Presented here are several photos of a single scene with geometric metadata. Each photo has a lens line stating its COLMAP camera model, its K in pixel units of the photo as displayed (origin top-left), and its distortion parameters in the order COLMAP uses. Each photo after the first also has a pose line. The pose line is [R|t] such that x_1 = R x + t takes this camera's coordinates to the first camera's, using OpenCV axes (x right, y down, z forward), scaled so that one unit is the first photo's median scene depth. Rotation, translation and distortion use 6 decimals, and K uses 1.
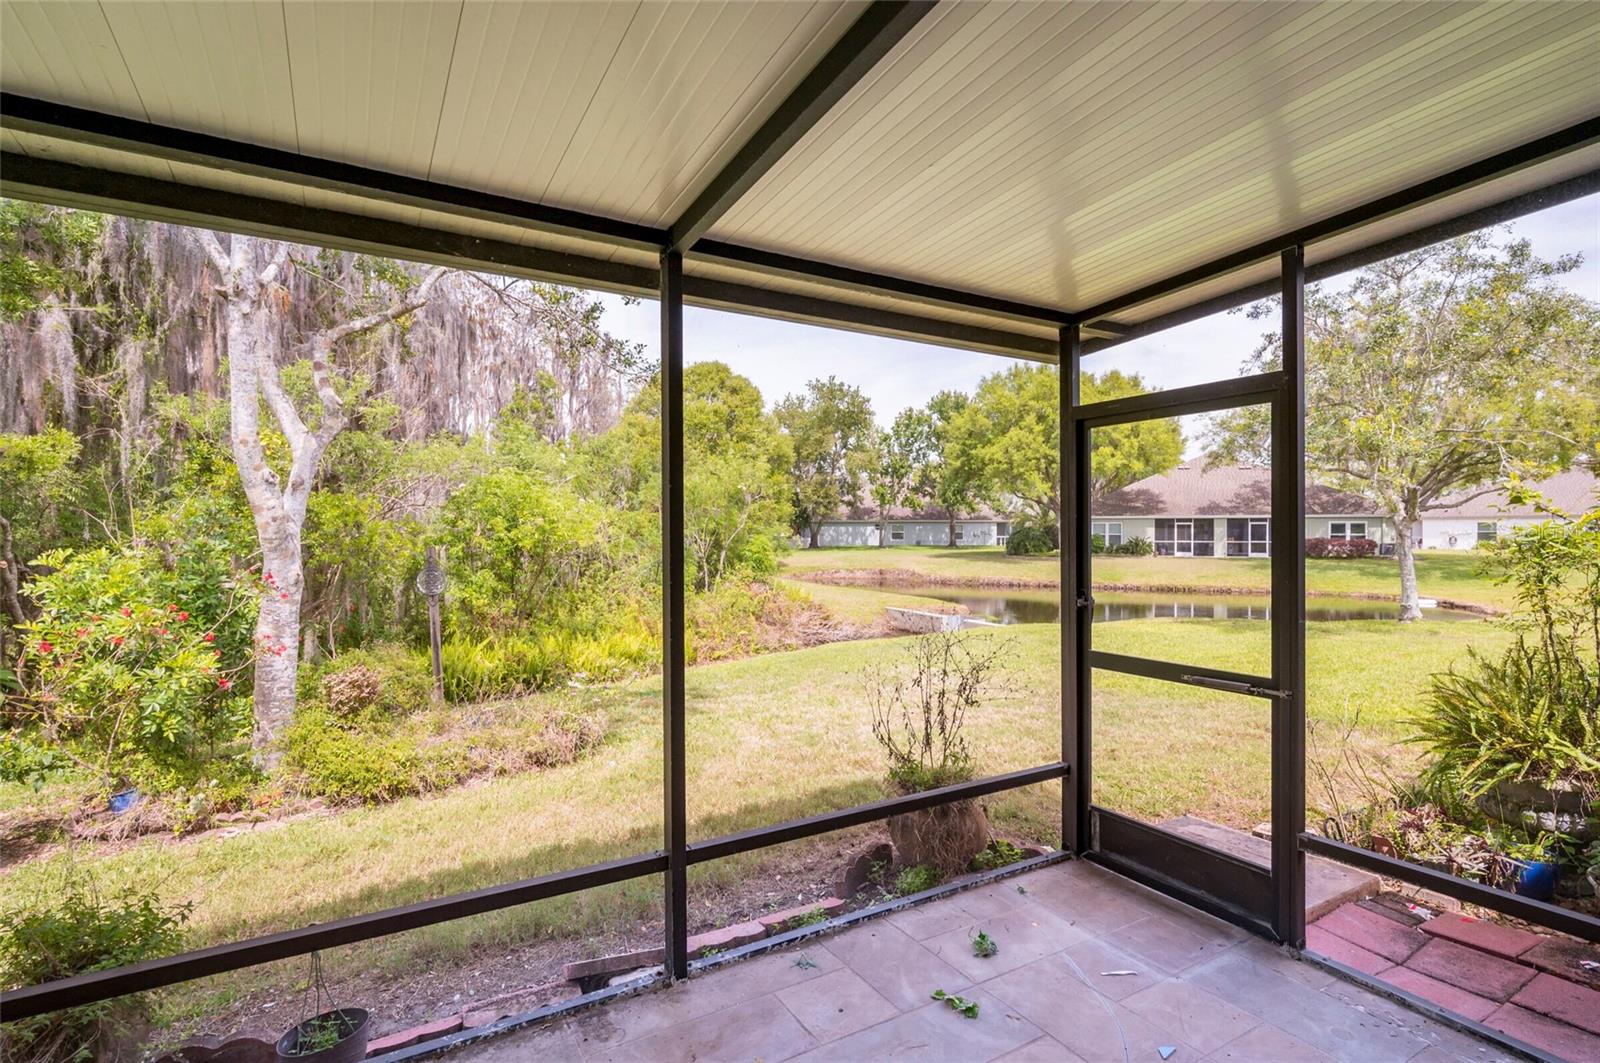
lens RADIAL K [[731.0, 0, 827.2], [0, 731.0, 528.8], [0, 0, 1]] dist [-0.001448, 0.000318]
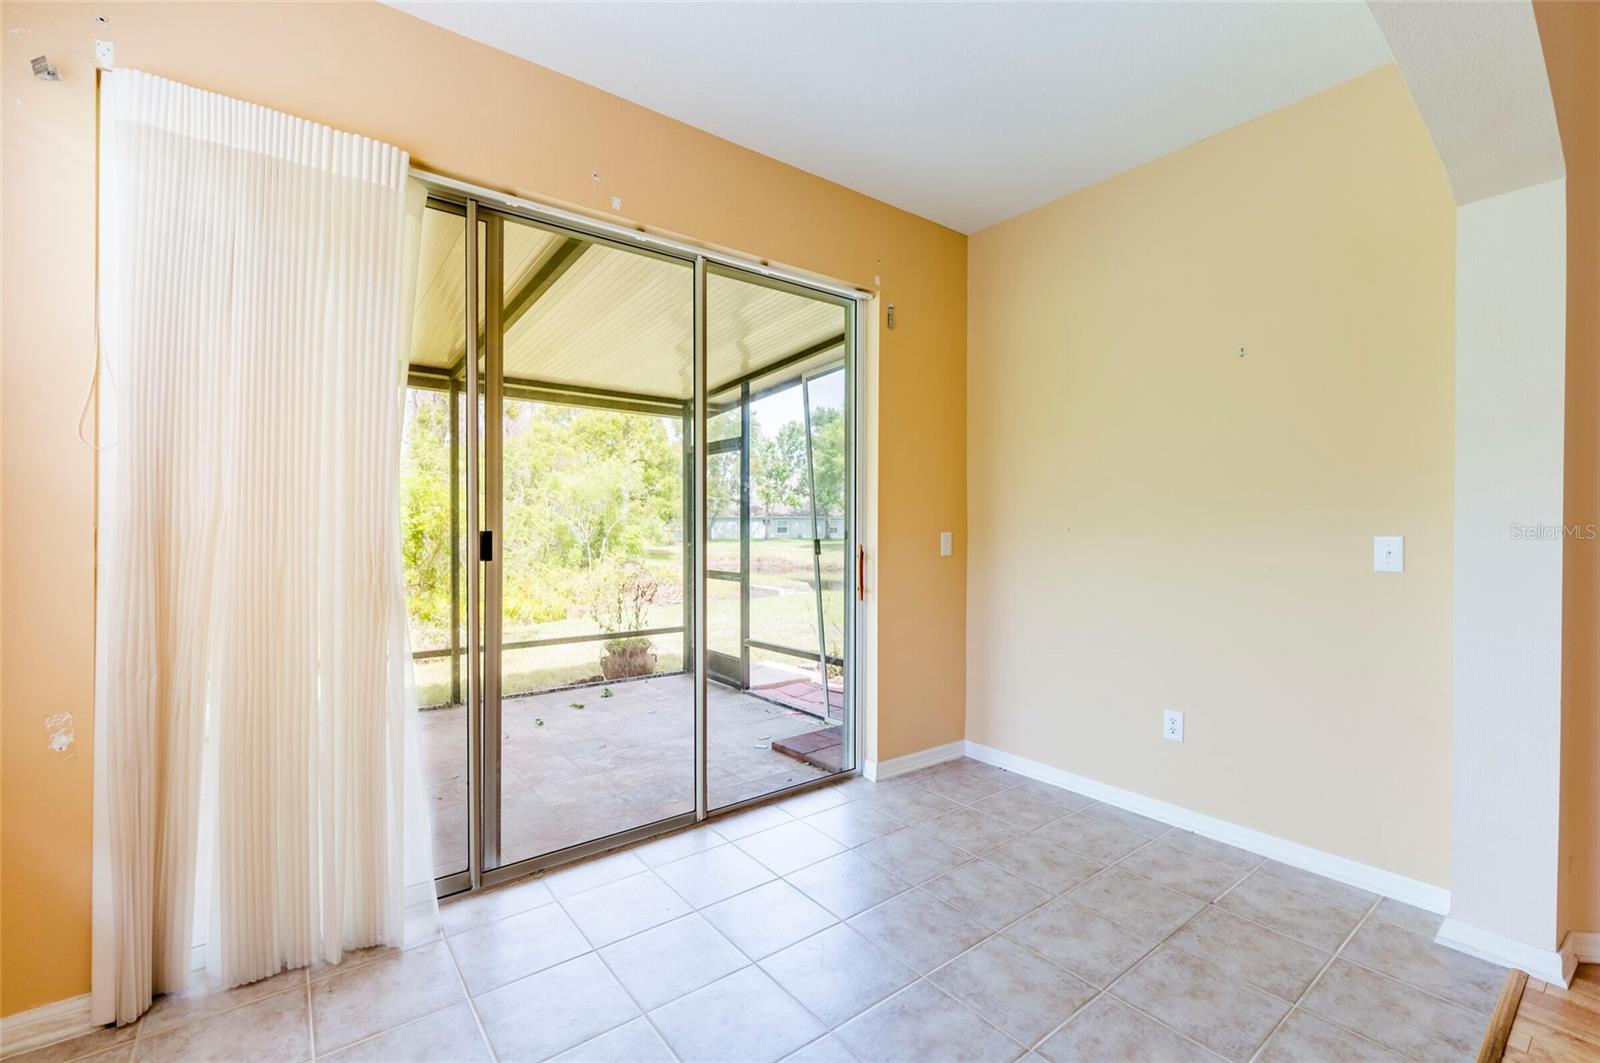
lens RADIAL K [[697.7, 0, 843.4], [0, 697.7, 515.3], [0, 0, 1]] dist [-0.000437, -0.000179]
pose [[0.993083, 0.007994, 0.117141, 0.079198], [-0.005820, 0.999805, -0.018896, 0.008067], [-0.117269, 0.018084, 0.992936, -0.139460]]
